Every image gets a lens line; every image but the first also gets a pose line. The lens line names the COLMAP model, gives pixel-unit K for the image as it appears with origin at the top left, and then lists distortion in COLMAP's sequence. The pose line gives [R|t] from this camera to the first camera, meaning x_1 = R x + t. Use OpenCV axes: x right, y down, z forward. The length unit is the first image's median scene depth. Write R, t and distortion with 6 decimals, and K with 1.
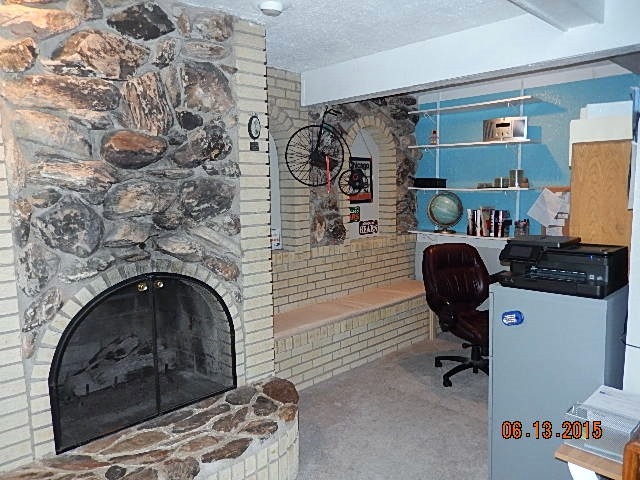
lens RADIAL K [[484.0, 0, 319.5], [0, 484.0, 237.1], [0, 0, 1]] dist [-0.002889, -0.002693]
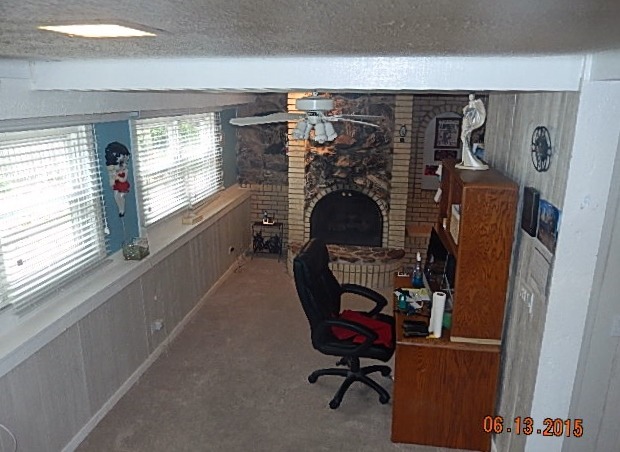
lens RADIAL K [[472.6, 0, 310.3], [0, 472.6, 226.5], [0, 0, 1]] dist [0.004670, 0.000251]
pose [[0.591626, 0.239299, -0.769880, 1.465469], [-0.109495, 0.969935, 0.217339, -0.252069], [0.798743, -0.044285, 0.600041, -0.660398]]
